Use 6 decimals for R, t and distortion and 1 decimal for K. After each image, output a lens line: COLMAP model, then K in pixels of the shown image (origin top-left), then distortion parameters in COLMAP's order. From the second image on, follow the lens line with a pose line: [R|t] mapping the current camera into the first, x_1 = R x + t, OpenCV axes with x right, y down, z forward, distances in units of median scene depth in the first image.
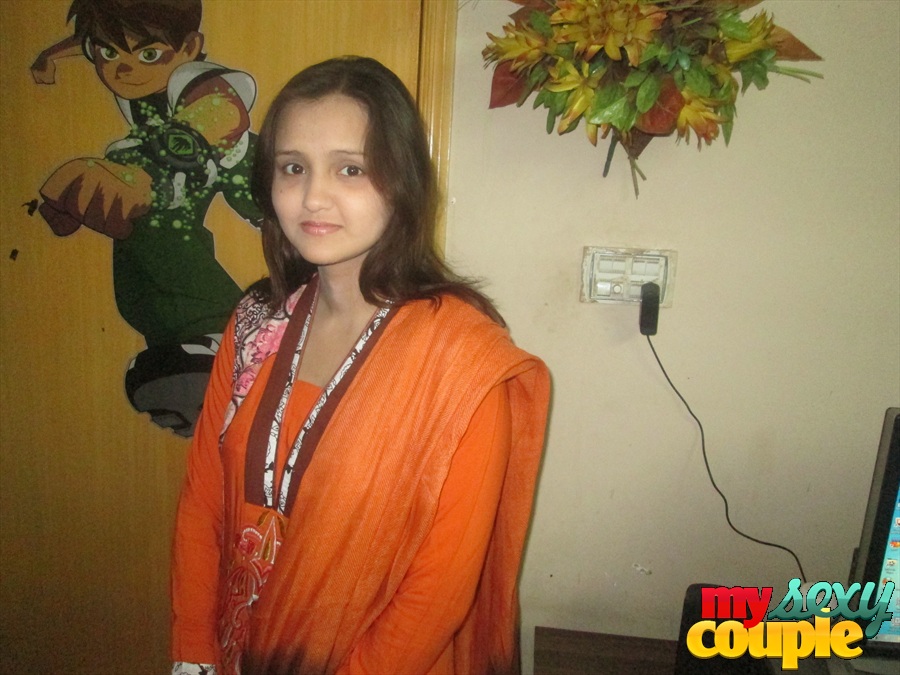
lens RADIAL K [[754.1, 0, 400.6], [0, 754.1, 337.7], [0, 0, 1]] dist [-0.012058, -0.007802]
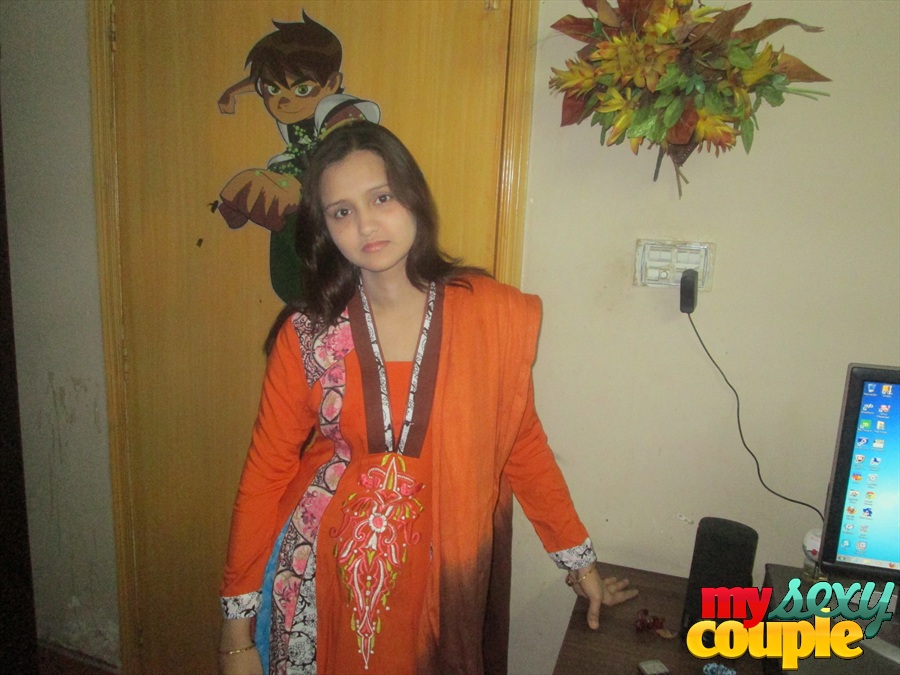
lens RADIAL K [[754.1, 0, 400.6], [0, 754.1, 337.7], [0, 0, 1]] dist [-0.012058, -0.007802]
pose [[0.976758, 0.041529, -0.210282, 0.133626], [-0.046974, 0.998676, -0.020962, 0.078838], [0.209133, 0.030352, 0.977416, -0.248385]]
